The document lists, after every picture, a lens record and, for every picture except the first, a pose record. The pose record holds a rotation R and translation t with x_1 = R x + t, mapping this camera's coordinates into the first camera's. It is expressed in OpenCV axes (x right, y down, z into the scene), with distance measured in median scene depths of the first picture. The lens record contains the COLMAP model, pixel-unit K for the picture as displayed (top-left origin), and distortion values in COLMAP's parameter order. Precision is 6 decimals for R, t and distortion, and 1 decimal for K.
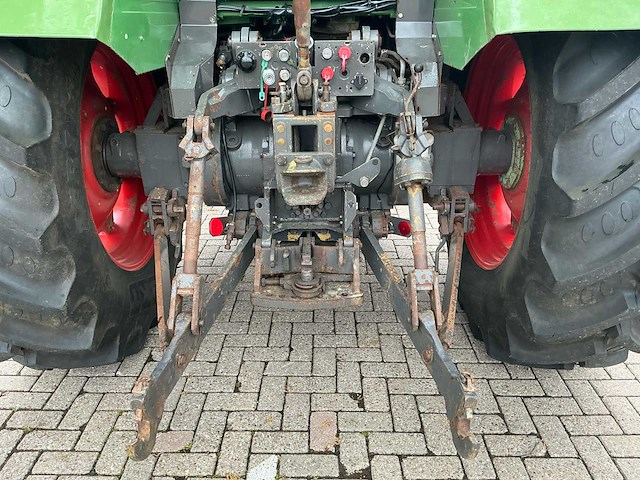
lens RADIAL K [[526.9, 0, 320.0], [0, 526.9, 240.0], [0, 0, 1]] dist [0.129145, -0.261545]
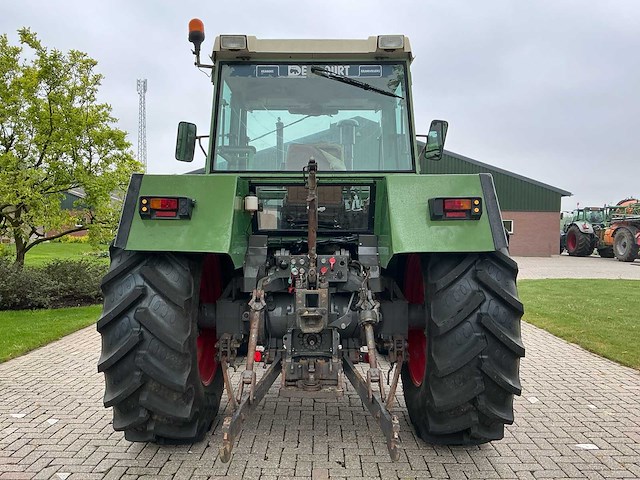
lens RADIAL K [[526.9, 0, 320.0], [0, 526.9, 240.0], [0, 0, 1]] dist [0.129145, -0.261545]
pose [[0.999887, 0.011428, 0.009740, -0.019373], [-0.006871, 0.924983, -0.379947, 0.318132], [-0.013352, 0.379837, 0.924957, -0.832383]]
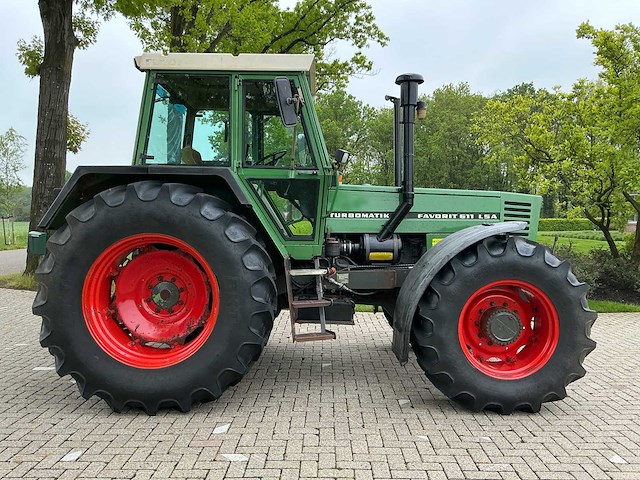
lens RADIAL K [[526.9, 0, 320.0], [0, 526.9, 240.0], [0, 0, 1]] dist [0.129145, -0.261545]
pose [[0.010473, 0.039532, -0.999163, 2.667506], [-0.395384, 0.917952, 0.032174, -0.734889], [0.918456, 0.394716, 0.025244, 1.641412]]
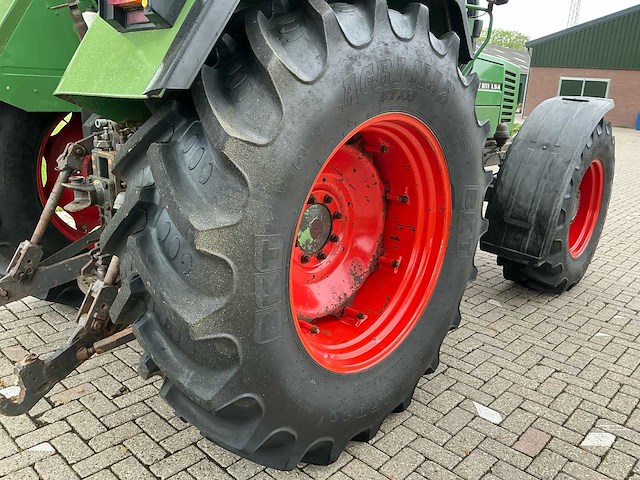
lens RADIAL K [[526.9, 0, 320.0], [0, 526.9, 240.0], [0, 0, 1]] dist [0.129145, -0.261545]
pose [[0.738672, 0.224700, -0.635510, 1.195375], [-0.312351, 0.949574, -0.027311, -0.141827], [0.597327, 0.218676, 0.771609, 0.298828]]
